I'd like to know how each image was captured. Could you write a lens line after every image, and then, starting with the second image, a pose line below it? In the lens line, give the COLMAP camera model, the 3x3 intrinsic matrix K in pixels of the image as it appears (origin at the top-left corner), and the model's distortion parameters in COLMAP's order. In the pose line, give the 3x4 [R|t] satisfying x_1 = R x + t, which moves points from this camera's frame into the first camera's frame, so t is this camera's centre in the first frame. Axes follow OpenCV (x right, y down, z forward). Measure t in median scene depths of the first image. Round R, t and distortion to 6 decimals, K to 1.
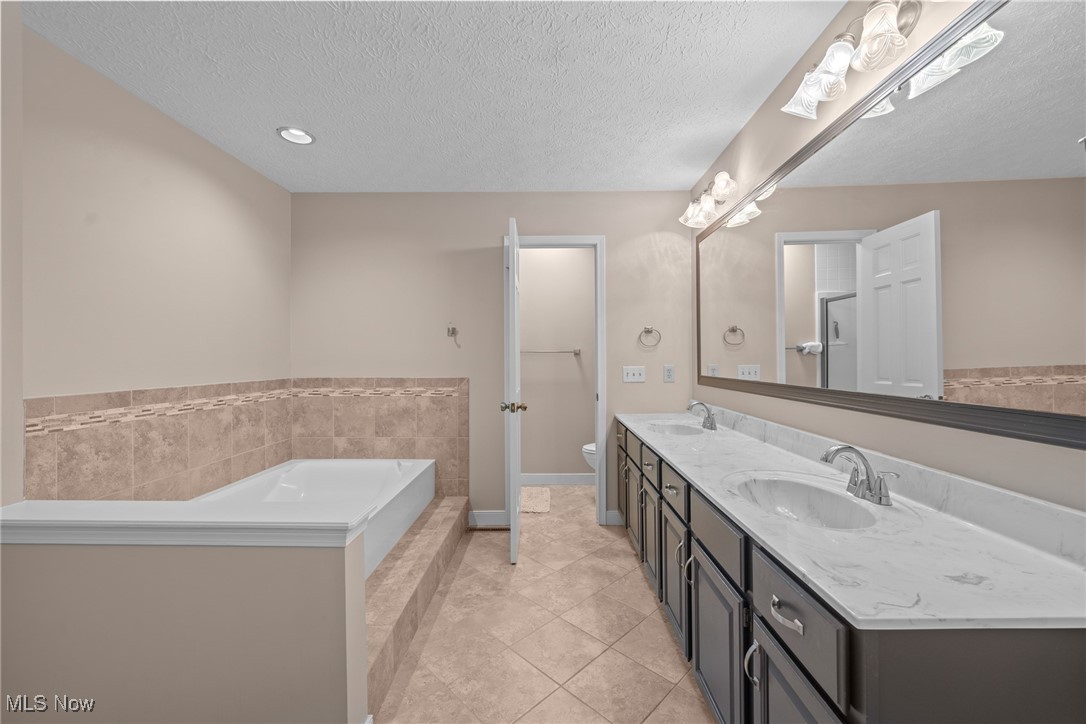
lens RADIAL K [[436.0, 0, 542.1], [0, 436.0, 358.3], [0, 0, 1]] dist [-0.000101, 0.000026]
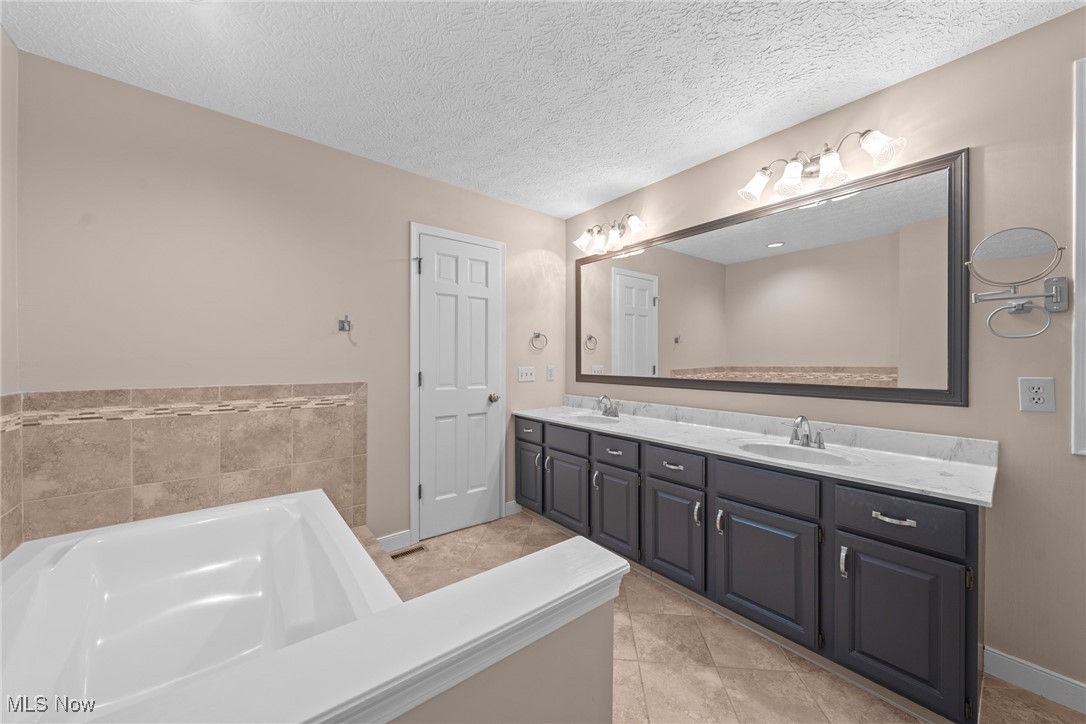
lens RADIAL K [[393.7, 0, 547.6], [0, 393.7, 361.2], [0, 0, 1]] dist [-0.000820, -0.000066]
pose [[0.763787, 0.002793, 0.645462, -0.420164], [-0.006253, 0.999976, 0.003072, 0.000159], [-0.645438, -0.006383, 0.763786, 0.218558]]
